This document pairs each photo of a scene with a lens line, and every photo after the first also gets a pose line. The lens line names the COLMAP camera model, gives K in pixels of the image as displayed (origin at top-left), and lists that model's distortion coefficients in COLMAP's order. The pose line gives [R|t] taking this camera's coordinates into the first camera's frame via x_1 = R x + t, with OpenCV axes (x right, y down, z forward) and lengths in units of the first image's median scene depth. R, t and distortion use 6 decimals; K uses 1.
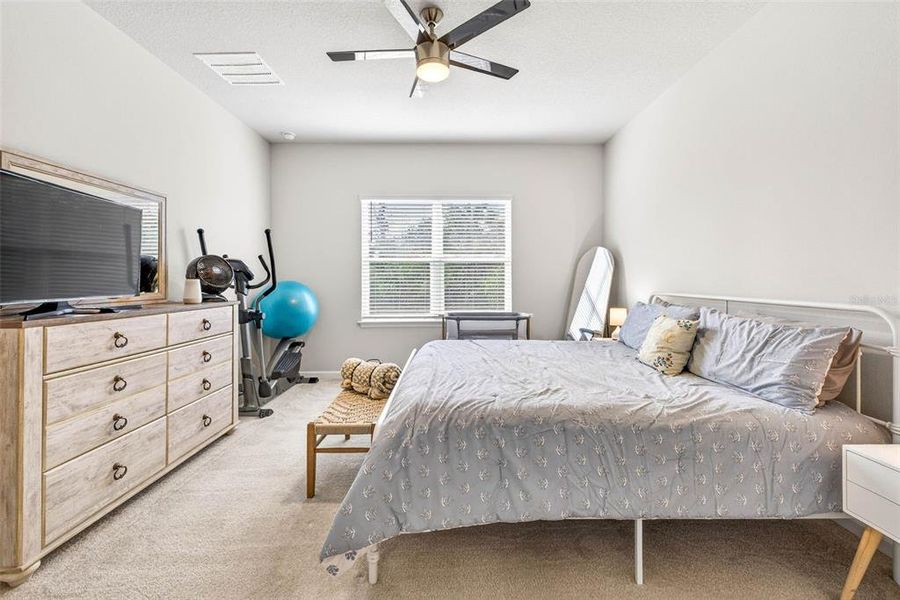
lens RADIAL K [[409.8, 0, 464.5], [0, 409.8, 280.1], [0, 0, 1]] dist [0.003537, 0.000254]
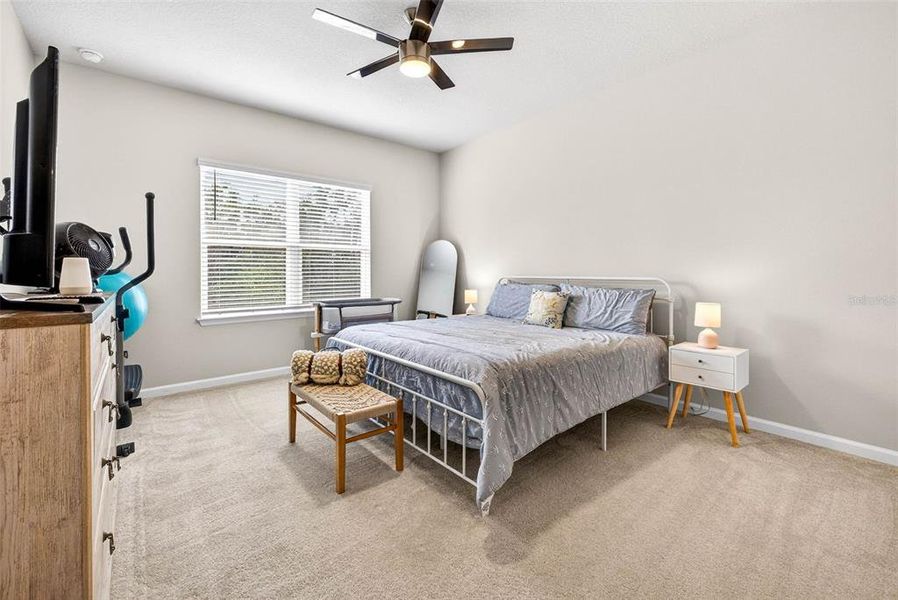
lens RADIAL K [[408.9, 0, 463.4], [0, 408.9, 280.2], [0, 0, 1]] dist [0.003537, 0.000254]
pose [[0.755548, -0.014141, 0.654941, -0.702941], [0.004833, 0.999860, 0.016014, 0.029608], [-0.655075, -0.008934, 0.755511, 0.109327]]
